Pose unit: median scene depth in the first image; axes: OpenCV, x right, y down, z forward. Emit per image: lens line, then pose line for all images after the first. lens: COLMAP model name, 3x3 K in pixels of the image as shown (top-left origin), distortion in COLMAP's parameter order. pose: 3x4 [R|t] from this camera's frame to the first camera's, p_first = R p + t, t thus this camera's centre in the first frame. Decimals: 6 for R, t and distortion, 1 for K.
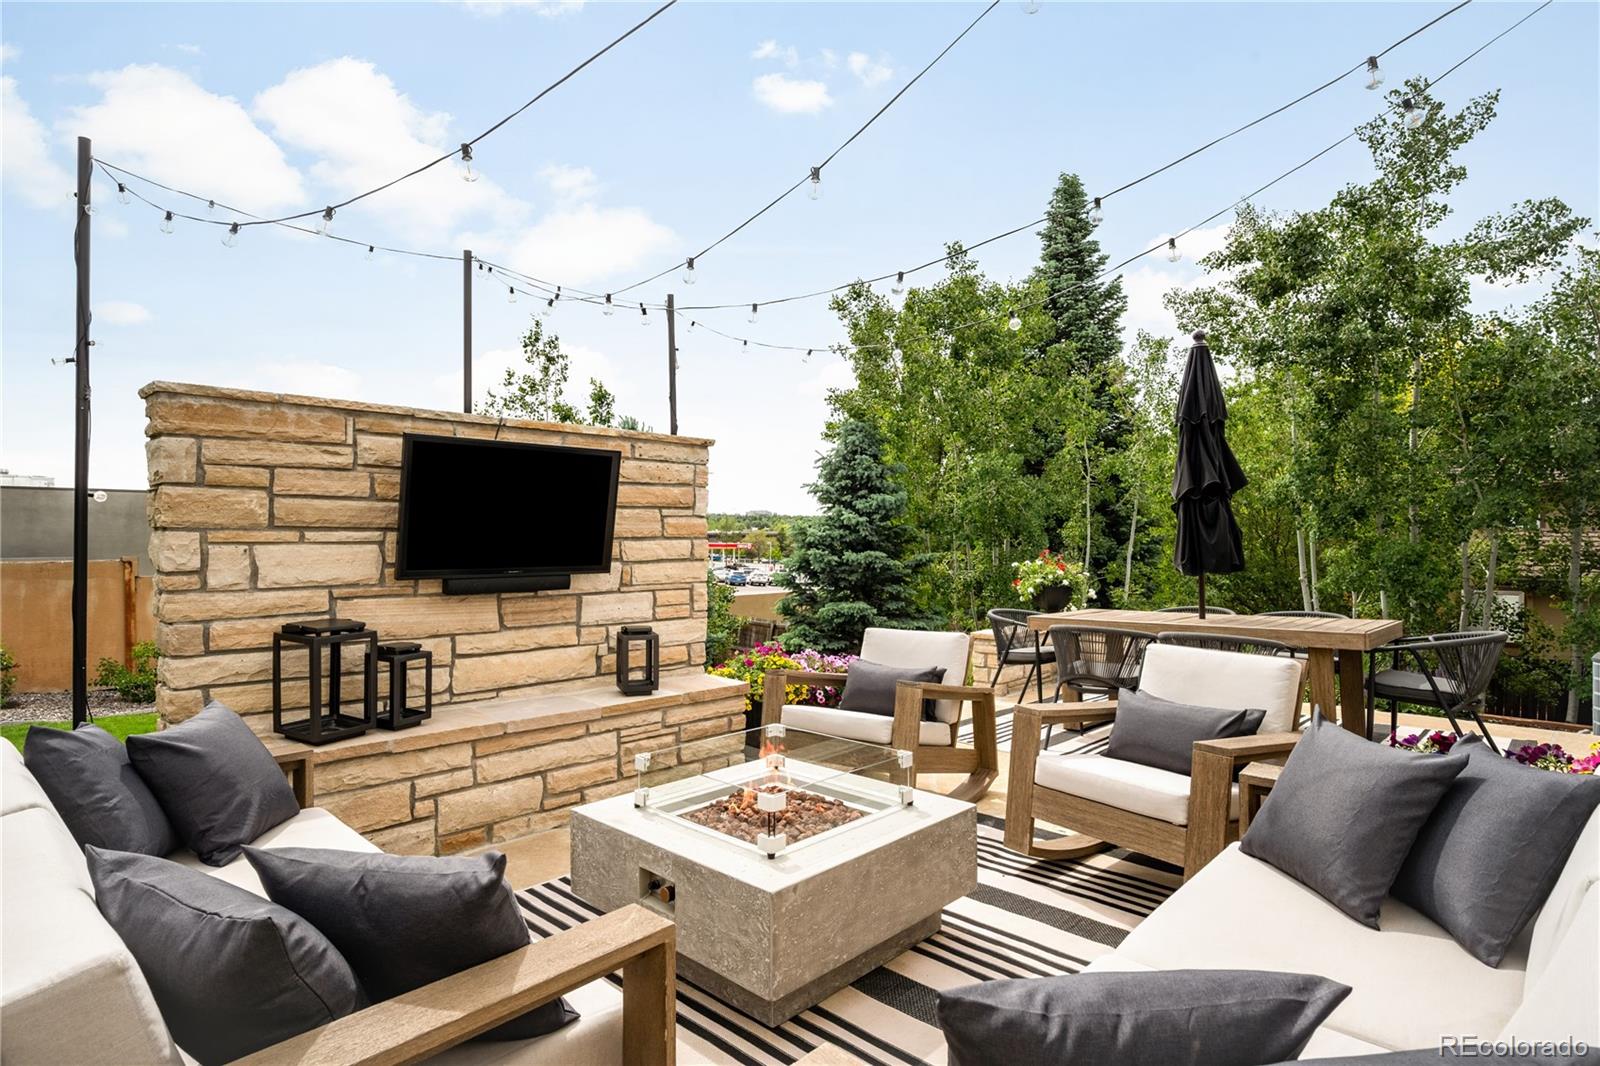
lens RADIAL K [[816.3, 0, 843.3], [0, 816.3, 525.6], [0, 0, 1]] dist [0.002810, -0.000652]
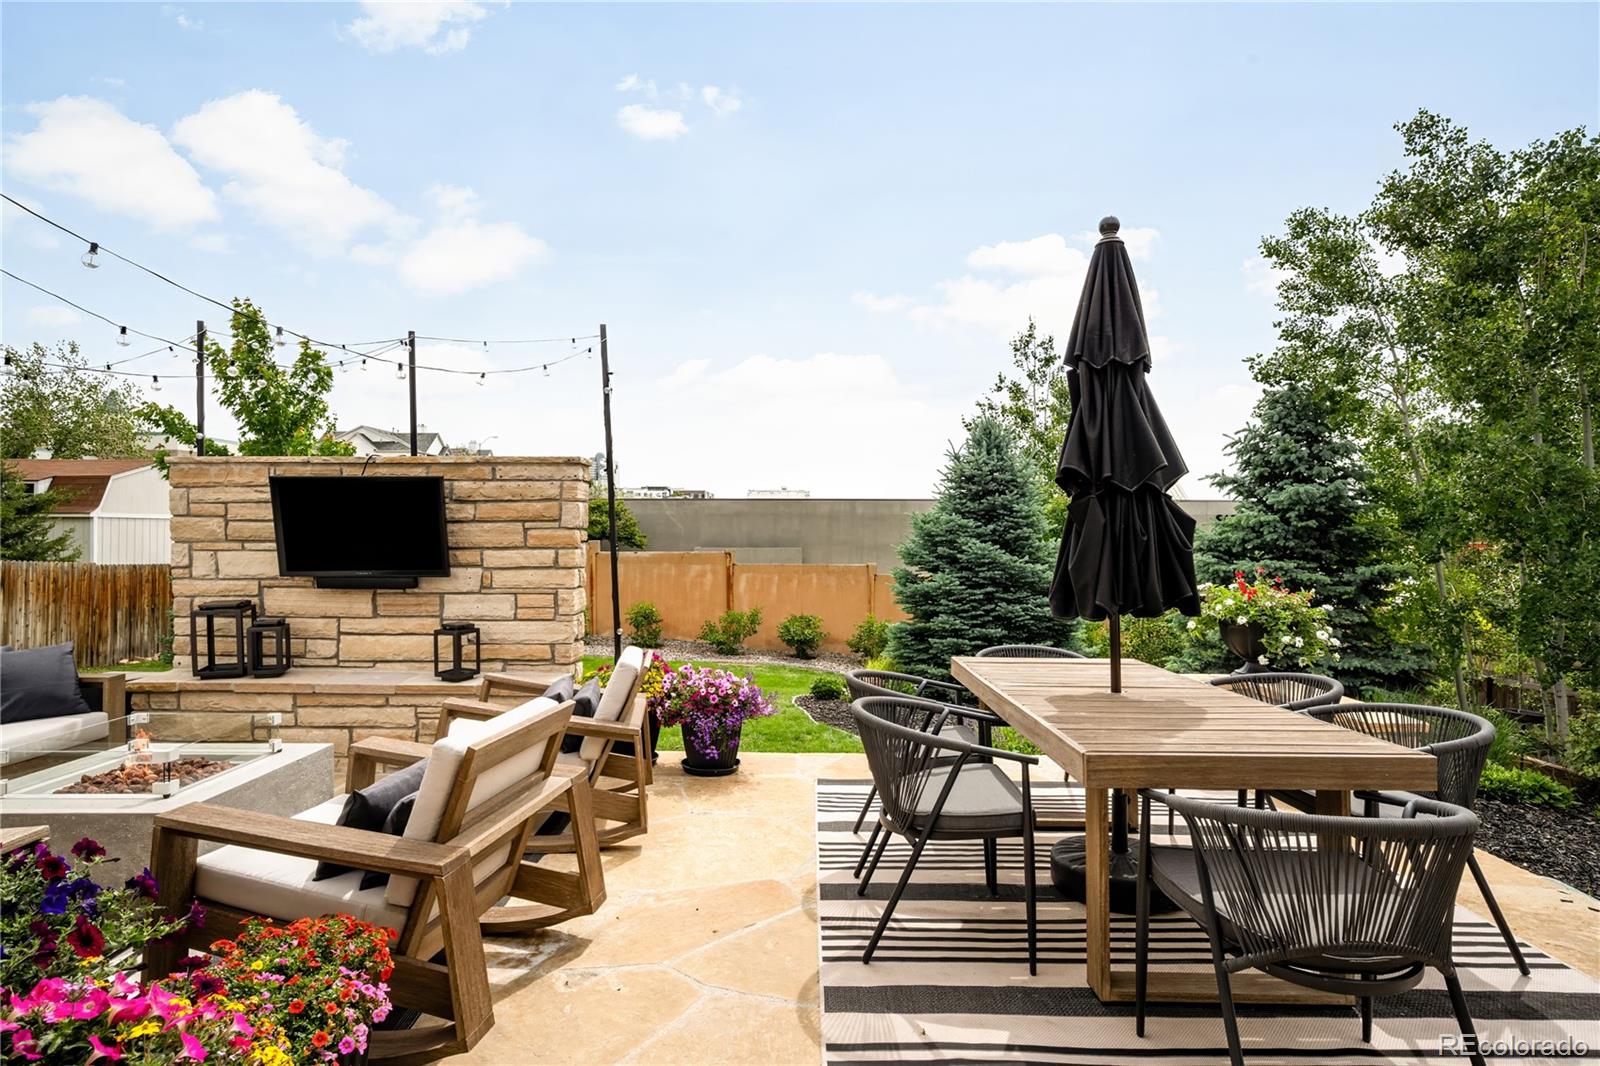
lens RADIAL K [[816.3, 0, 825.0], [0, 816.3, 523.3], [0, 0, 1]] dist [0.002810, -0.000652]
pose [[0.692420, -0.006127, -0.721468, 1.015473], [0.007326, 0.999972, -0.001461, -0.016431], [0.721457, -0.004274, 0.692446, 0.590602]]
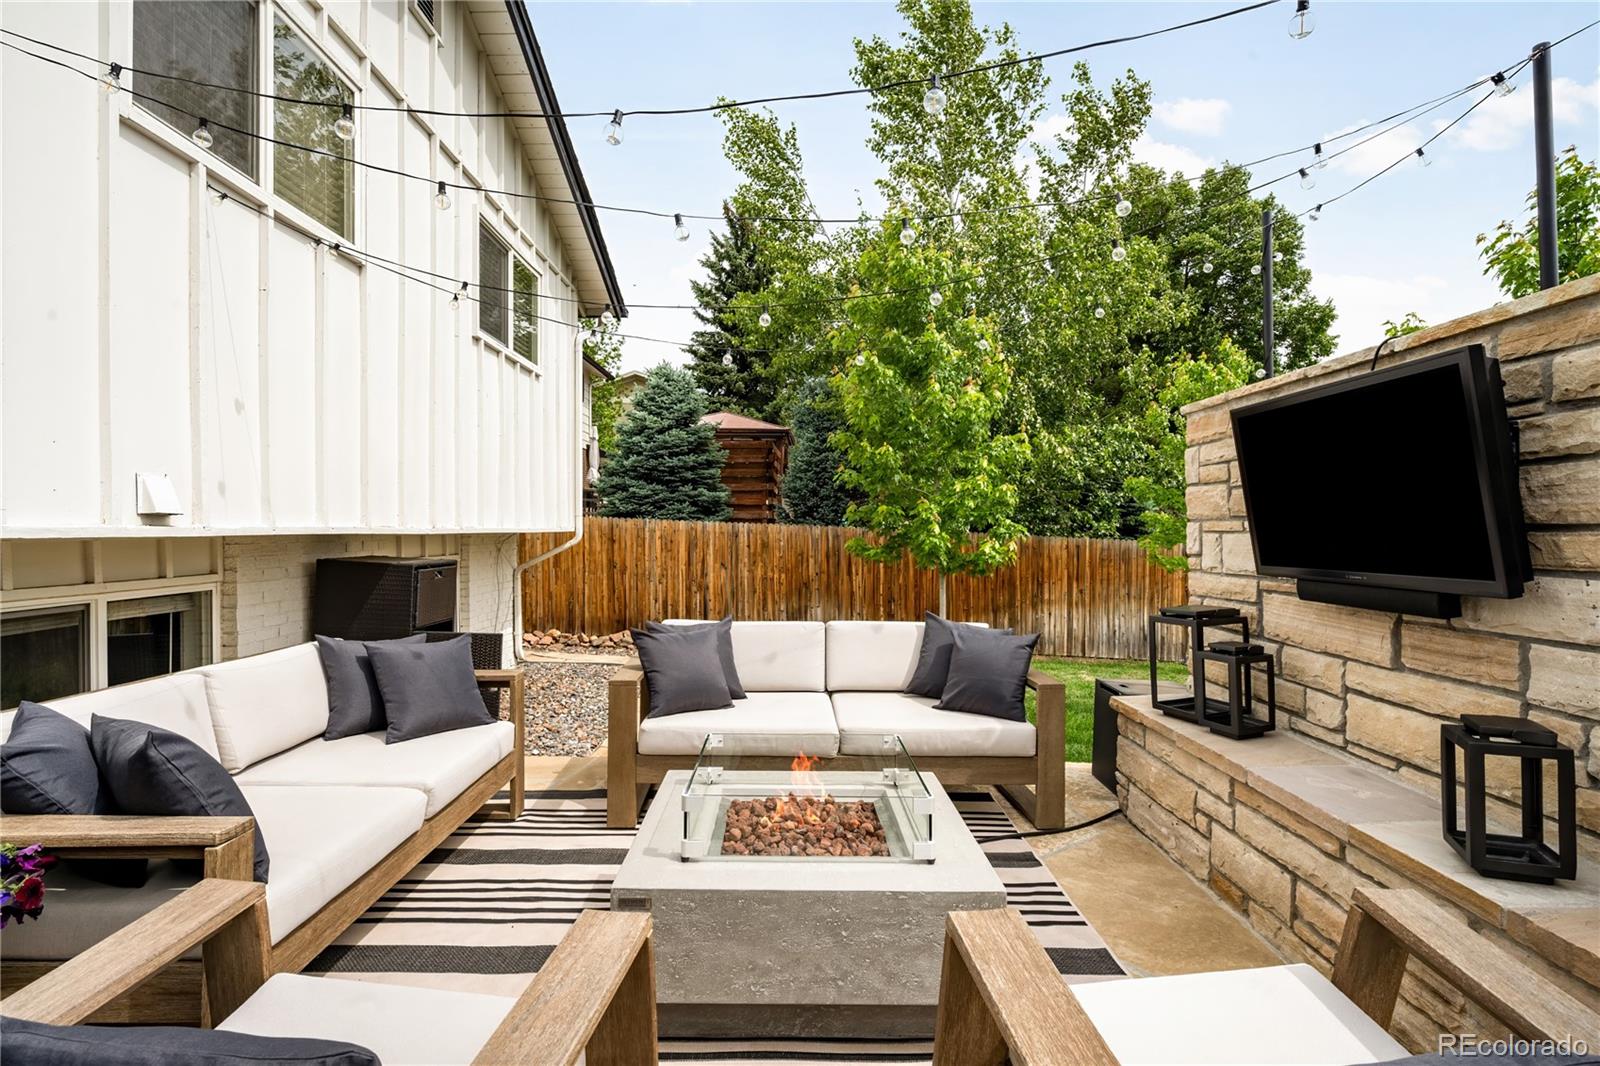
lens RADIAL K [[816.3, 0, 805.3], [0, 816.3, 534.9], [0, 0, 1]] dist [0.002810, -0.000652]
pose [[-0.708324, -0.002164, -0.705884, 0.357779], [-0.002049, 0.999997, -0.001009, 0.022627], [0.705885, 0.000732, -0.708326, 1.093488]]
